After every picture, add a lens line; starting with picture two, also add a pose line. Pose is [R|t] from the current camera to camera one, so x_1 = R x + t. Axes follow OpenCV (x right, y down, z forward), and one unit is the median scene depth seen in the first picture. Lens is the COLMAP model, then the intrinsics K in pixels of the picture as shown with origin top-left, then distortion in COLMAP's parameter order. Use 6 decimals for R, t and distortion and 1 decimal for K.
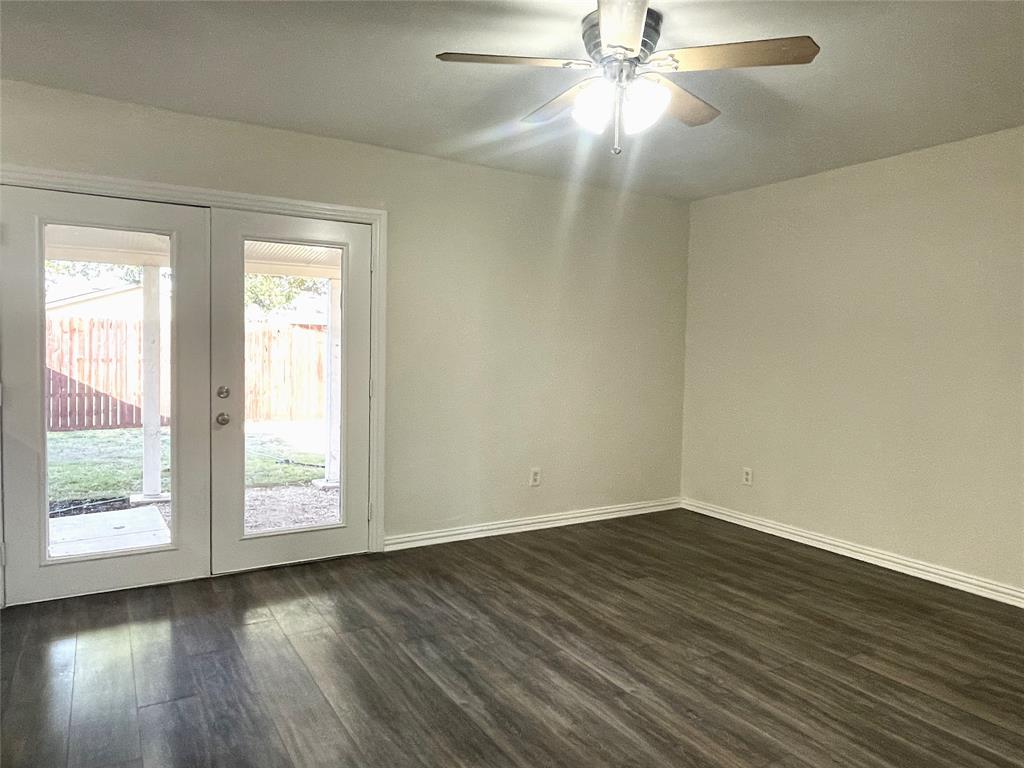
lens RADIAL K [[683.5, 0, 512.0], [0, 683.5, 384.0], [0, 0, 1]] dist [-0.002561, -0.000561]
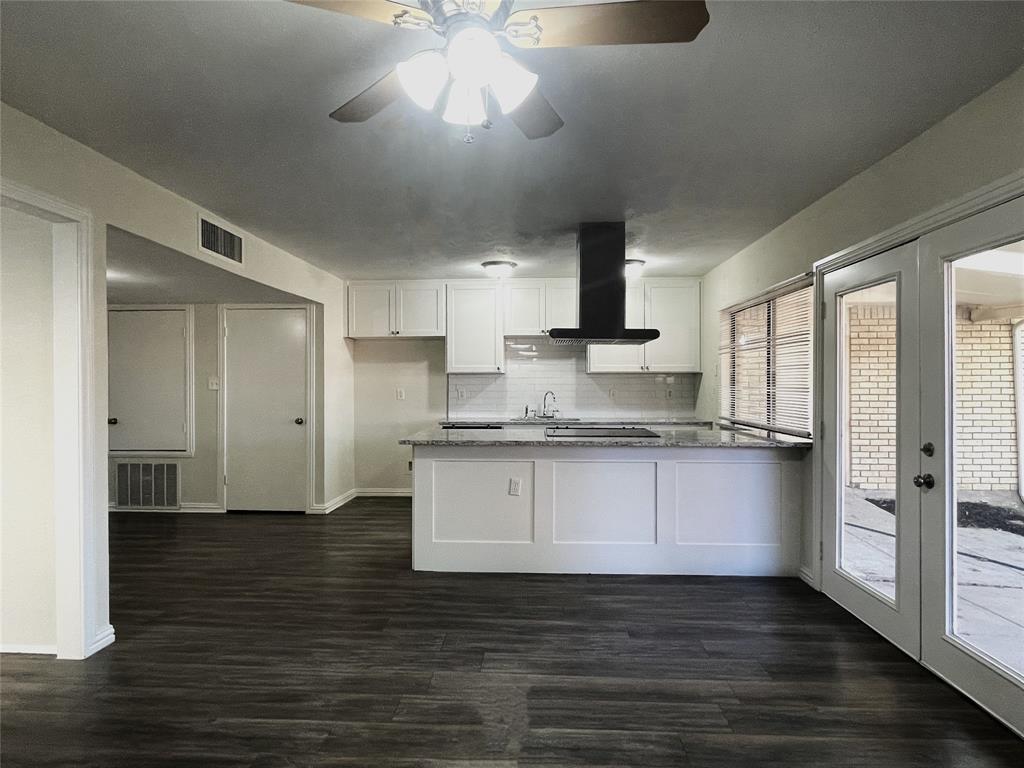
lens RADIAL K [[573.9, 0, 512.0], [0, 573.9, 384.0], [0, 0, 1]] dist [0.002177, 0.000533]
pose [[-0.562188, -0.012199, -0.826920, 0.464230], [-0.044355, 0.998897, 0.015419, -0.058284], [0.825819, 0.045346, -0.562109, 0.996975]]
